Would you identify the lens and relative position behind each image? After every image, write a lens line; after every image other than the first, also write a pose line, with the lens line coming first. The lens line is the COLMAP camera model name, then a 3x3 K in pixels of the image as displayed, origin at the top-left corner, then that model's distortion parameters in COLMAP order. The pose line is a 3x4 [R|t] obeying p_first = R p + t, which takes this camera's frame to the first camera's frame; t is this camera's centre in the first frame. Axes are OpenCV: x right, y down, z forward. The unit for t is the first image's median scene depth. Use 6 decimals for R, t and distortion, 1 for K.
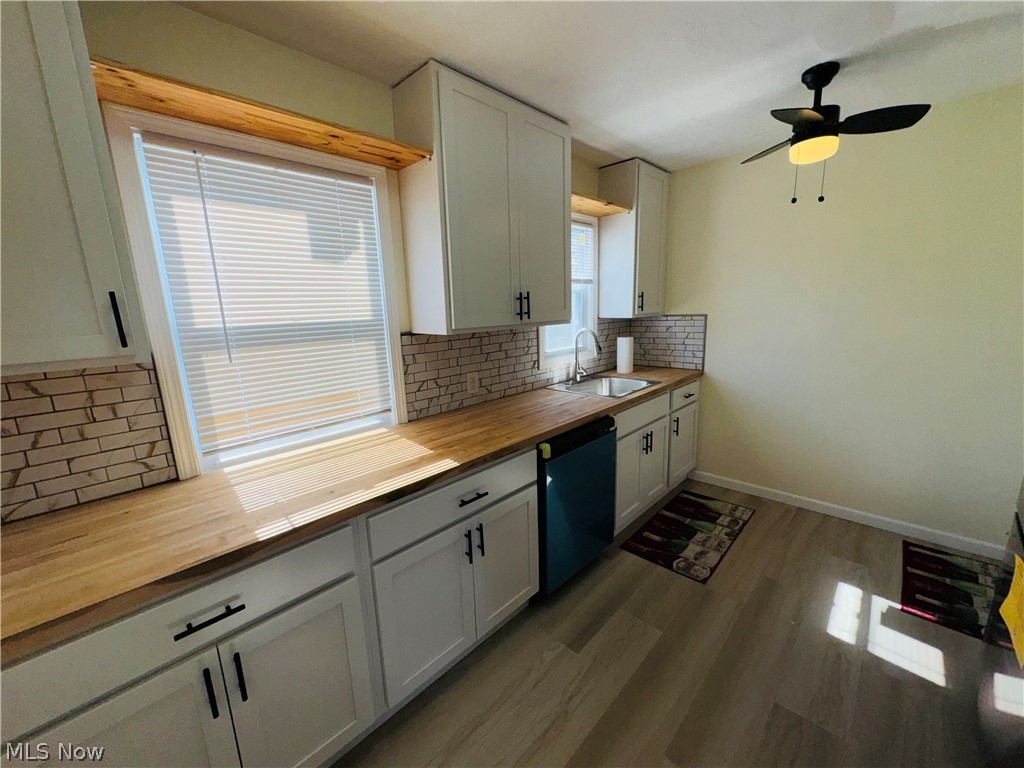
lens RADIAL K [[407.2, 0, 512.2], [0, 407.2, 387.2], [0, 0, 1]] dist [0.001600, -0.000824]
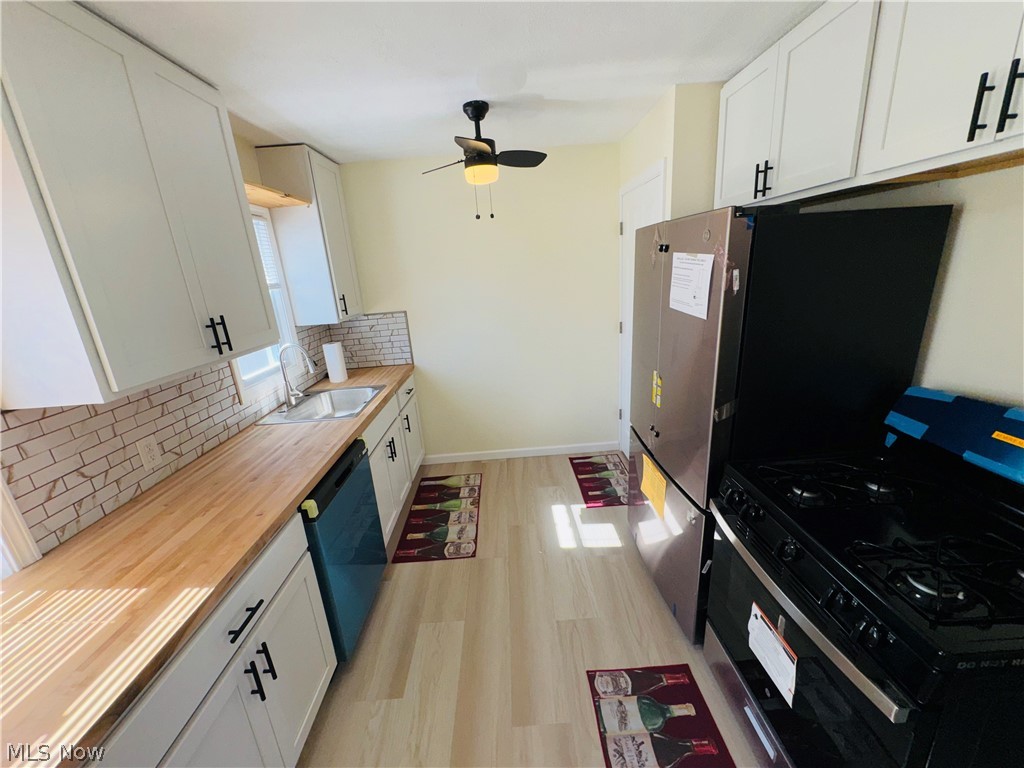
lens RADIAL K [[407.2, 0, 512.2], [0, 407.2, 387.4], [0, 0, 1]] dist [0.001600, -0.000824]
pose [[0.704879, -0.219567, 0.674489, -0.110136], [0.188206, 0.974696, 0.120607, -0.088647], [-0.683903, 0.041929, 0.728367, 0.088653]]
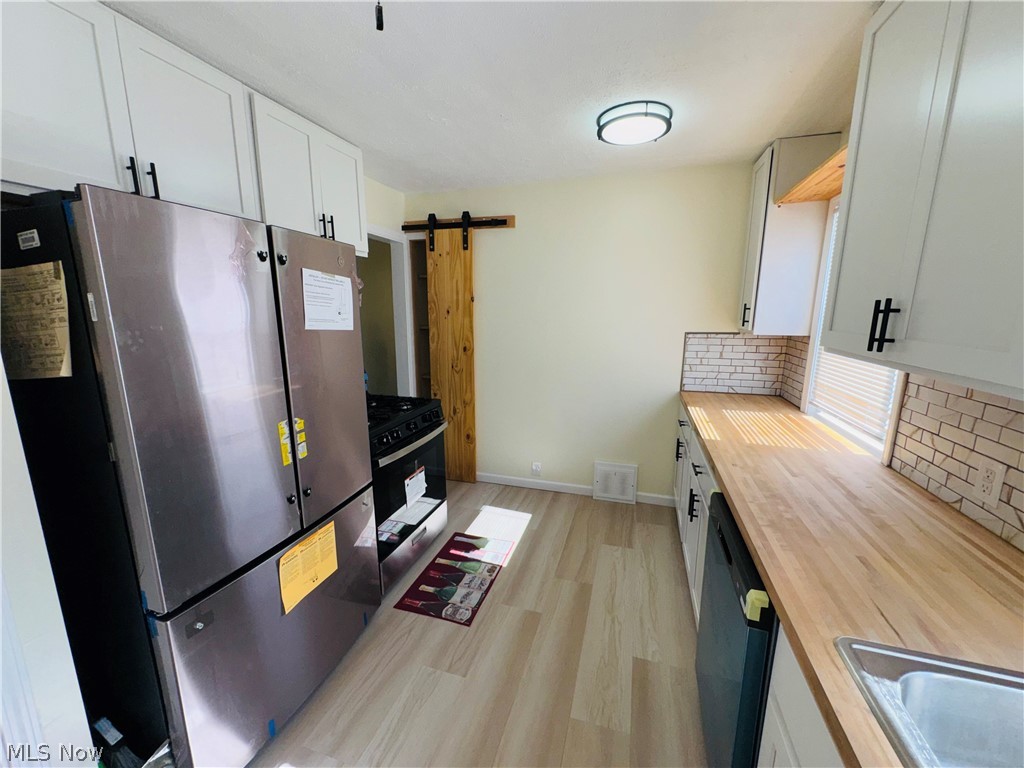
lens RADIAL K [[407.2, 0, 513.0], [0, 407.2, 386.1], [0, 0, 1]] dist [0.001600, -0.000824]
pose [[-0.893228, 0.114049, -0.434898, 0.634874], [-0.065128, 0.924268, 0.376148, -0.272817], [0.444861, 0.364310, -0.818154, 1.158244]]
